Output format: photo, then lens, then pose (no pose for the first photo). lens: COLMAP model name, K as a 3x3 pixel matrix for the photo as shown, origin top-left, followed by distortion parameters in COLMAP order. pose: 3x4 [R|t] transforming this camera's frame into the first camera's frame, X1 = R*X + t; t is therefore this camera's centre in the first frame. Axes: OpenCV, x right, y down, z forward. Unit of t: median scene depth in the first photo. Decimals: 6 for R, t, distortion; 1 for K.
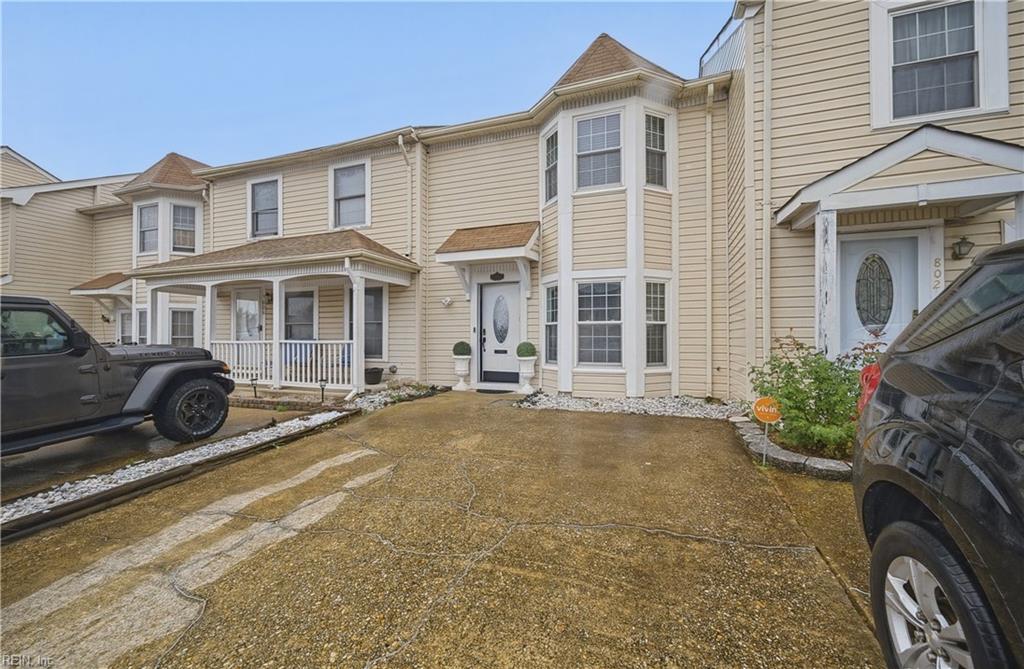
lens RADIAL K [[399.8, 0, 502.5], [0, 399.8, 336.4], [0, 0, 1]] dist [0.000372, -0.000913]
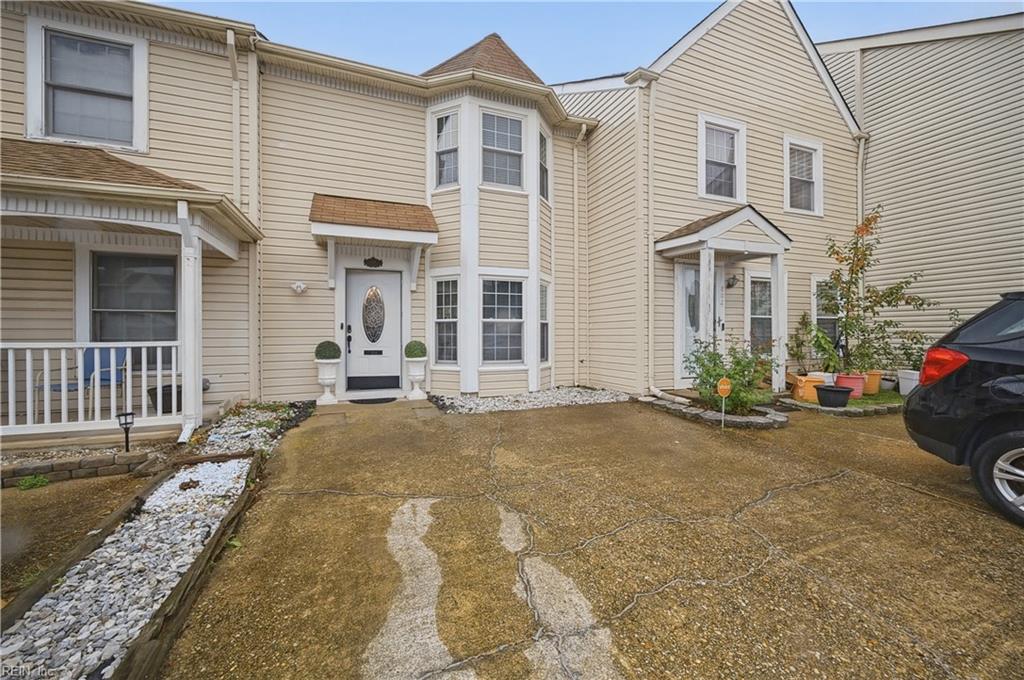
lens RADIAL K [[398.4, 0, 509.0], [0, 398.4, 337.1], [0, 0, 1]] dist [-0.000597, -0.000947]
pose [[0.749778, -0.004982, 0.661670, -0.417915], [-0.000353, 0.999968, 0.007929, -0.001085], [-0.661689, -0.006179, 0.749753, 0.237025]]
